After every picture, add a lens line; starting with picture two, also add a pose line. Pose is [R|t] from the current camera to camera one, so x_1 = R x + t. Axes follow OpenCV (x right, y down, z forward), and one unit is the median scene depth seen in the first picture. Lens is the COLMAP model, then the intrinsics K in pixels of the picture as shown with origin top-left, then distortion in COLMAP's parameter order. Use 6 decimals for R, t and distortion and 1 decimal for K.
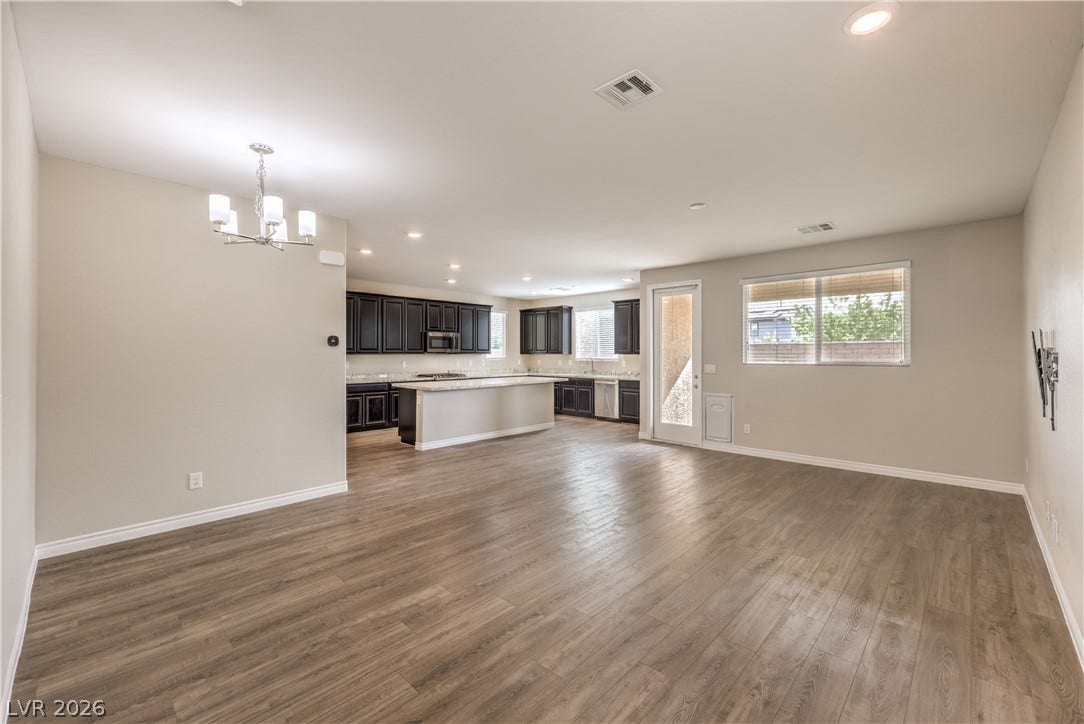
lens RADIAL K [[445.9, 0, 546.3], [0, 445.9, 354.0], [0, 0, 1]] dist [0.001607, 0.000024]
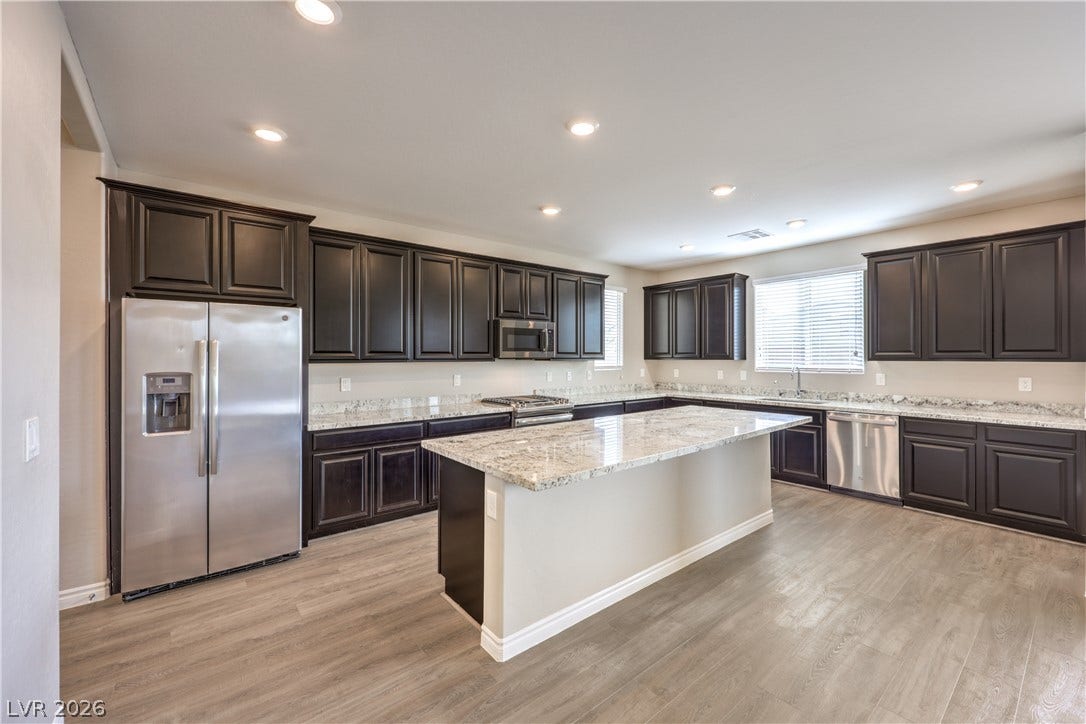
lens RADIAL K [[446.7, 0, 542.2], [0, 446.7, 360.0], [0, 0, 1]] dist [0.001607, 0.000024]
pose [[0.990773, -0.002674, -0.135506, -0.137032], [0.003378, 0.999982, 0.004964, -0.003860], [0.135490, -0.005376, 0.990764, 0.454954]]
